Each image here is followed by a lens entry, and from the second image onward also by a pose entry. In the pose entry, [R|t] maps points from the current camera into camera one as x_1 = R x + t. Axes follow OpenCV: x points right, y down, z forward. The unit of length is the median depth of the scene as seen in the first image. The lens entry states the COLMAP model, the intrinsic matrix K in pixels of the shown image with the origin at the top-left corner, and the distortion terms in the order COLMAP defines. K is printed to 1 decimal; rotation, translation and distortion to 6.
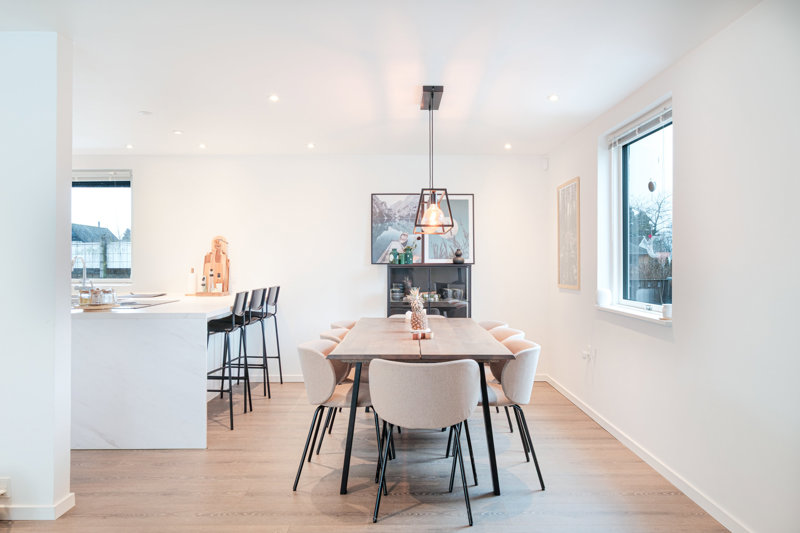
lens RADIAL K [[579.7, 0, 398.7], [0, 579.7, 264.3], [0, 0, 1]] dist [-0.014970, -0.002506]
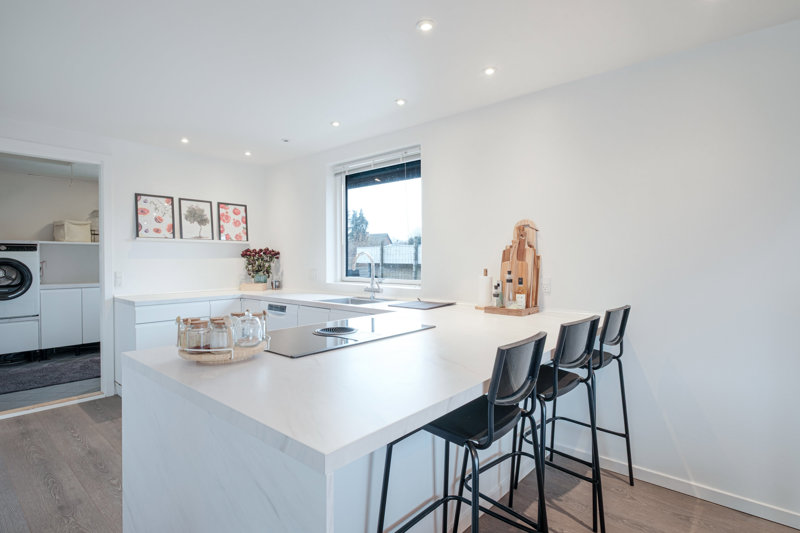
lens RADIAL K [[399.2, 0, 403.3], [0, 399.2, 260.7], [0, 0, 1]] dist [-0.006508, -0.000403]
pose [[0.755674, 0.005436, -0.654925, -0.122074], [-0.003471, 0.999985, 0.004296, -0.004499], [0.654938, -0.000973, 0.755682, 0.583217]]
